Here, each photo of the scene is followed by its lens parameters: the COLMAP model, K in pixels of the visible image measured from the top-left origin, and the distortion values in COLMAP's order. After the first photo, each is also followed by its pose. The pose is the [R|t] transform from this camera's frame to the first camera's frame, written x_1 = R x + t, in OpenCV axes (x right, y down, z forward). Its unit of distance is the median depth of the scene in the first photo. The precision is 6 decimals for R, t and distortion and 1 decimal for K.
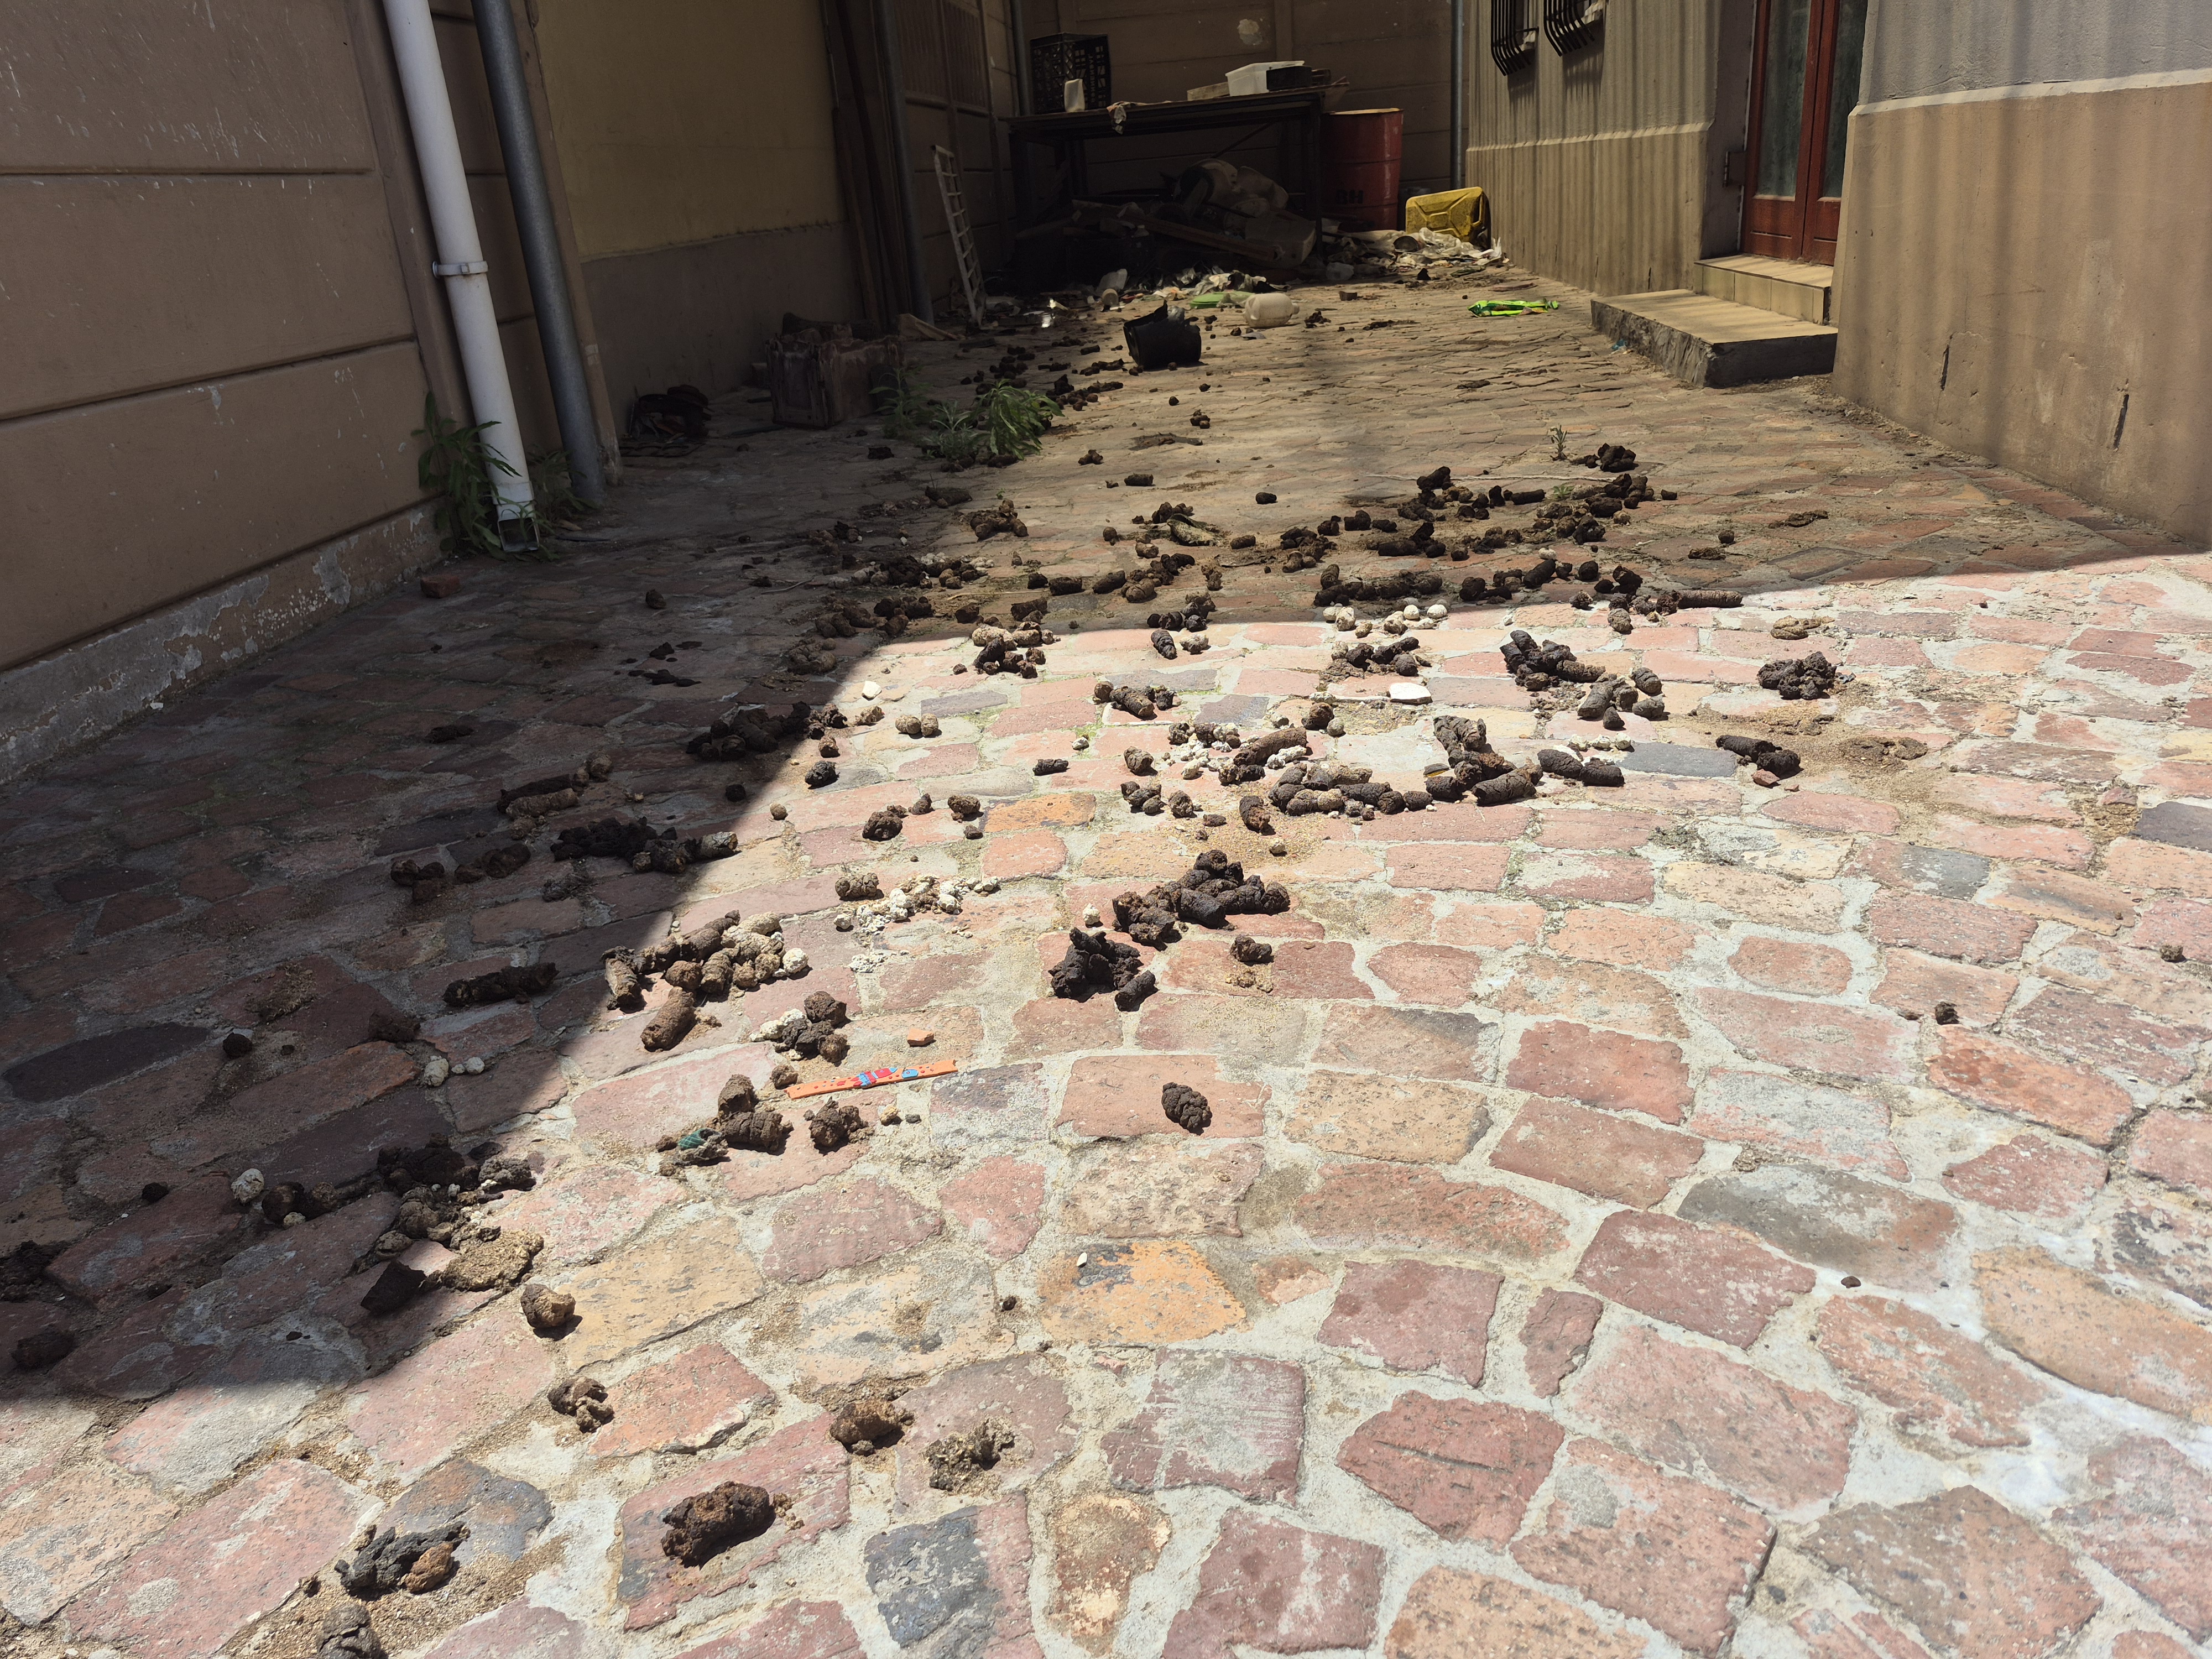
lens RADIAL K [[1569.7, 0, 1100.0], [0, 1569.7, 811.8], [0, 0, 1]] dist [0.117916, -0.183561]
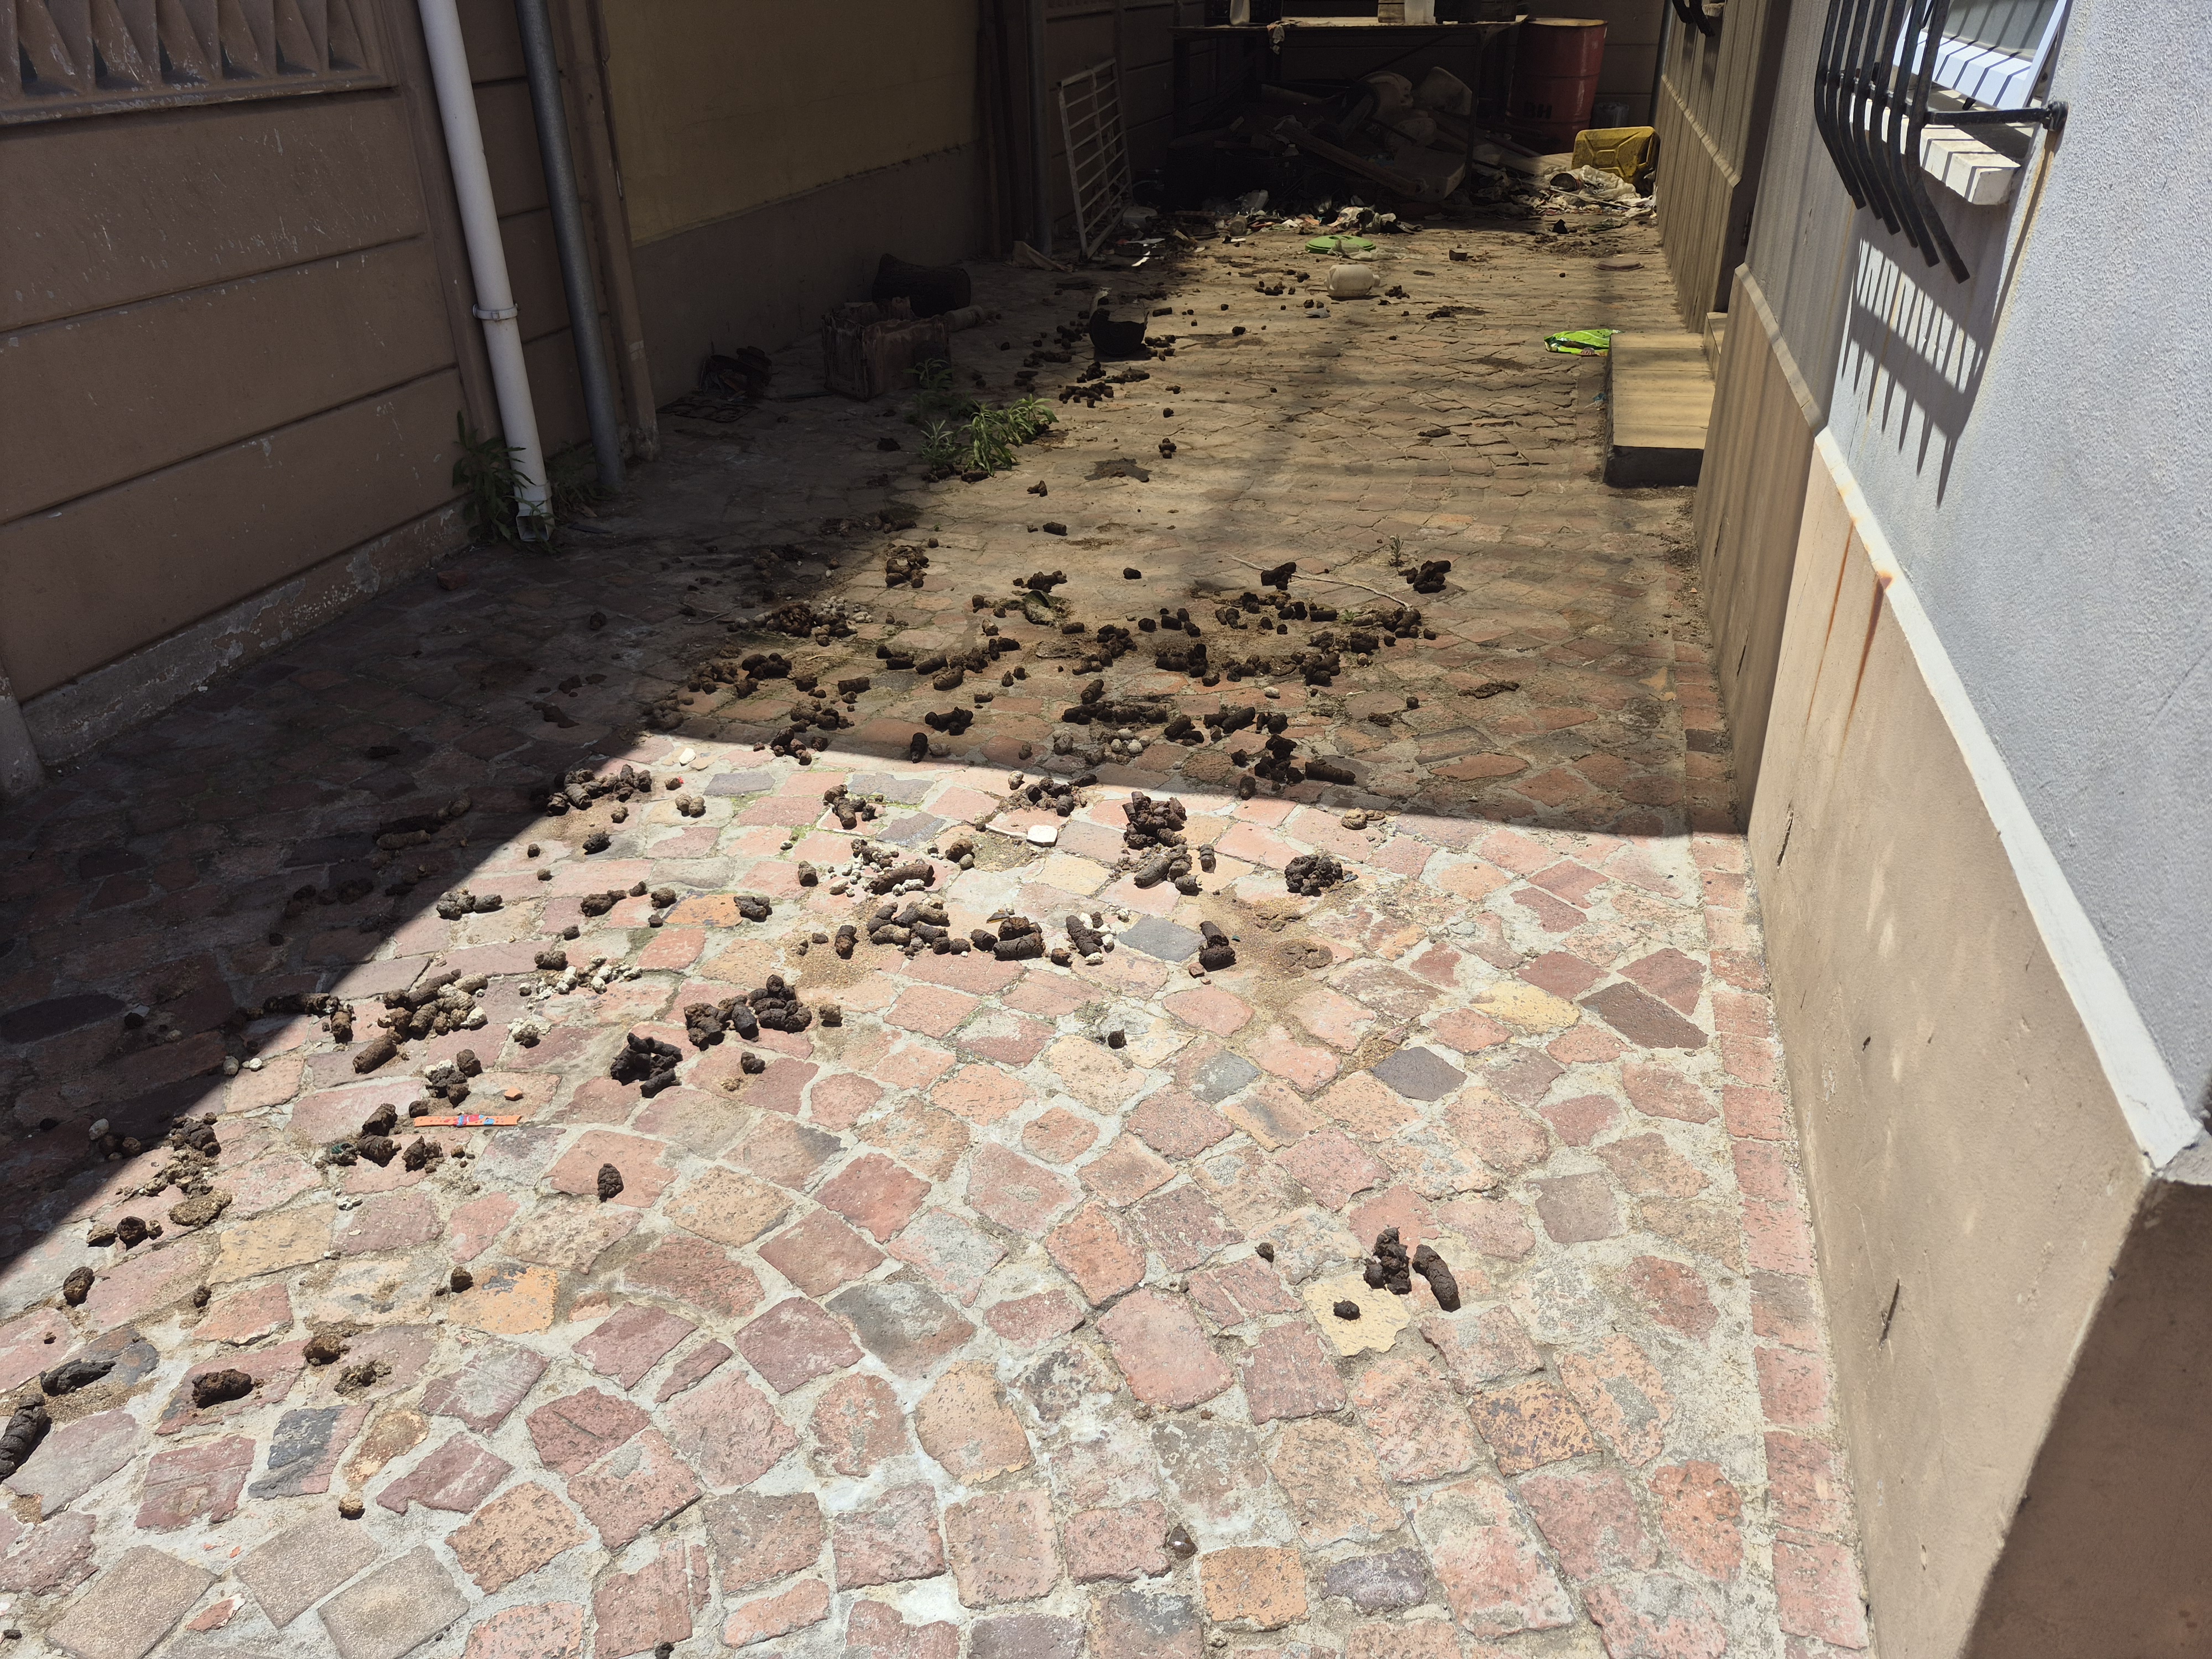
lens RADIAL K [[1561.7, 0, 1096.0], [0, 1561.7, 841.4], [0, 0, 1]] dist [0.128029, -0.209857]
pose [[0.982429, 0.141303, -0.121931, 0.310144], [-0.124145, 0.982564, 0.138408, -0.199473], [0.139362, -0.120839, 0.982841, -0.221361]]
